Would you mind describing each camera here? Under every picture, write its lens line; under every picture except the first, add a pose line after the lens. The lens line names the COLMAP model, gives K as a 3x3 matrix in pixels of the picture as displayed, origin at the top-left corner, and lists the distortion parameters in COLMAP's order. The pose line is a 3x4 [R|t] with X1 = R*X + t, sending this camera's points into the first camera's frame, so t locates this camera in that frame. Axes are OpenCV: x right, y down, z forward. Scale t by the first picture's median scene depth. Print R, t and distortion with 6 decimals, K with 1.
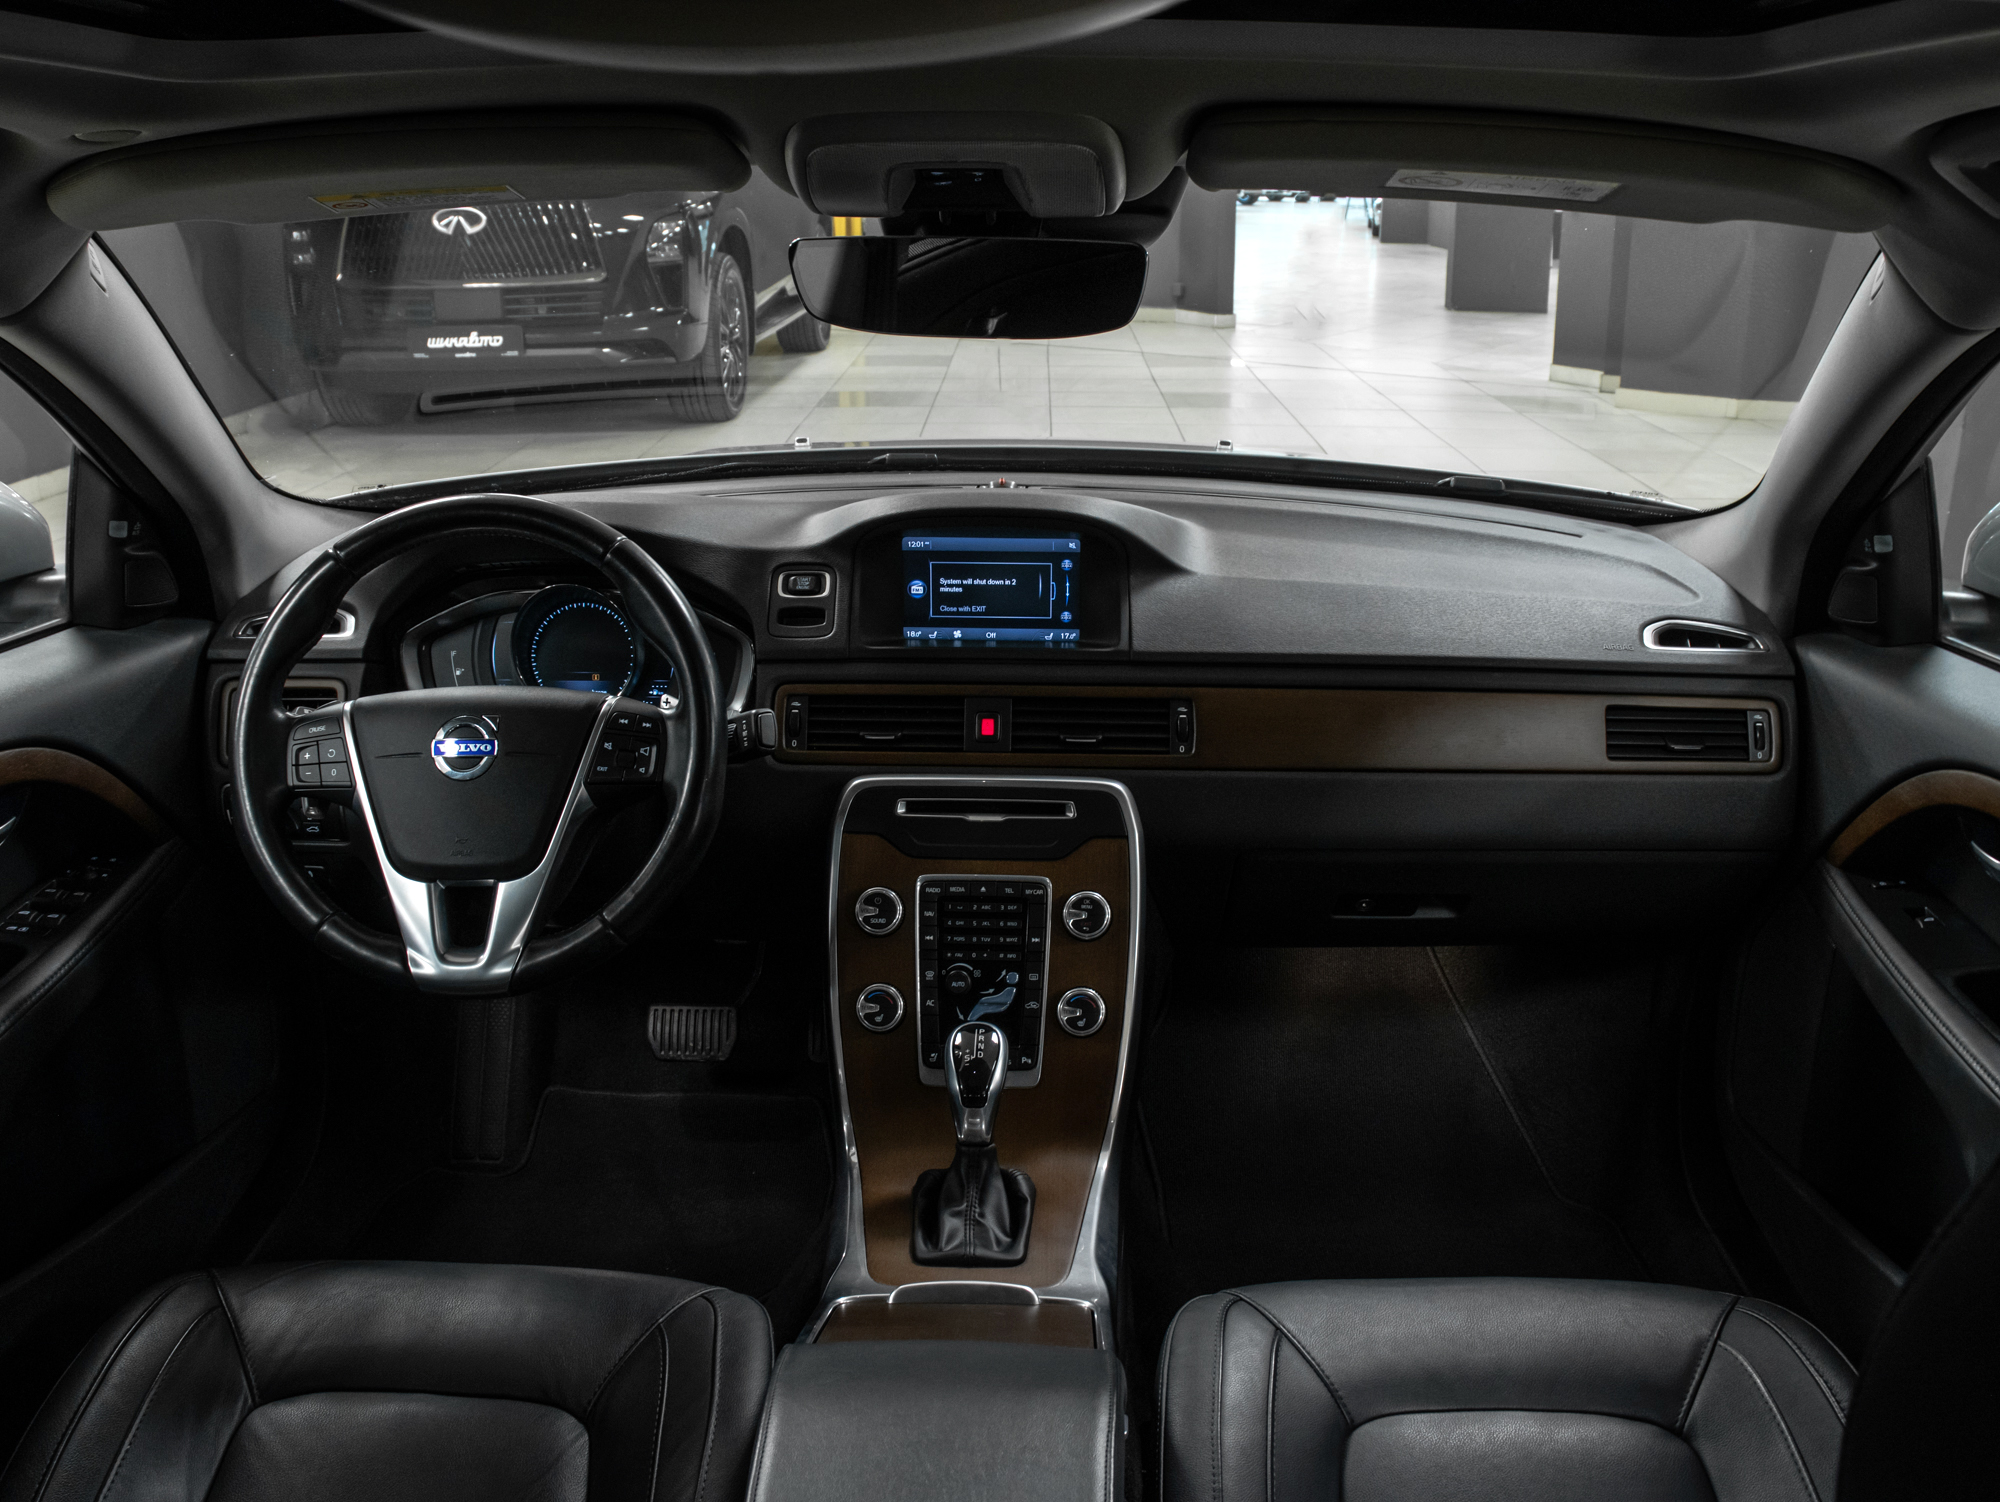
lens RADIAL K [[1970.6, 0, 1000.0], [0, 1970.6, 751.0], [0, 0, 1]] dist [-0.161141, 0.011732]
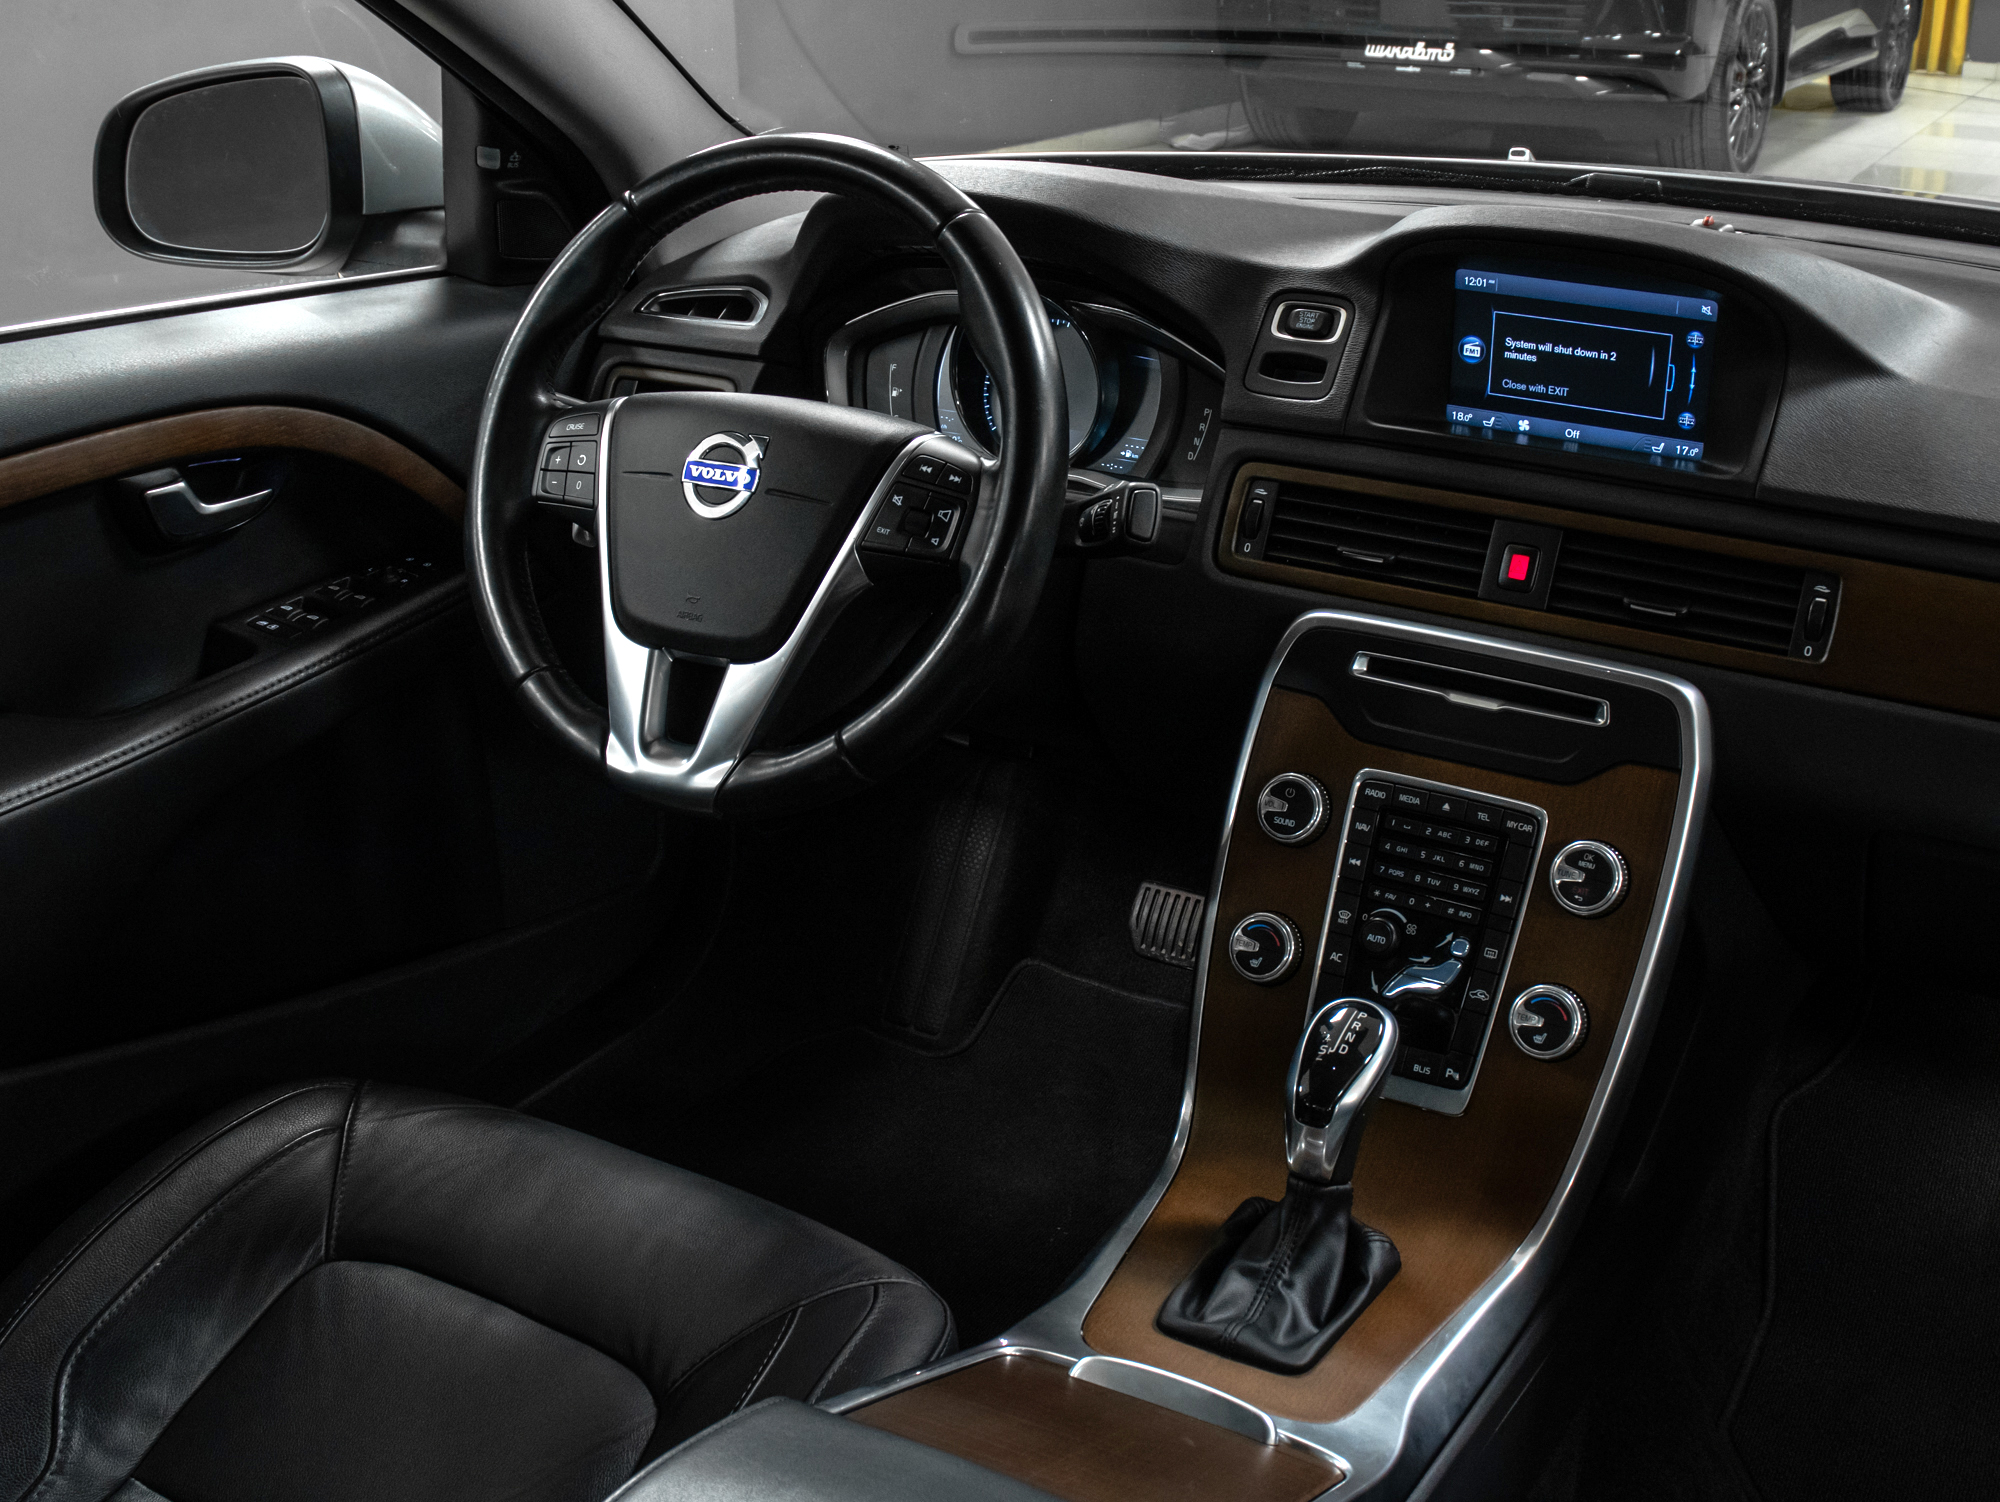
lens RADIAL K [[2304.0, 0, 1000.0], [0, 2304.0, 751.0], [0, 0, 1]] dist [-0.153900, 0.044048]
pose [[0.876890, 0.187593, -0.442575, 0.190795], [-0.153396, 0.981773, 0.112212, -0.011044], [0.455558, -0.030508, 0.889683, 0.241882]]
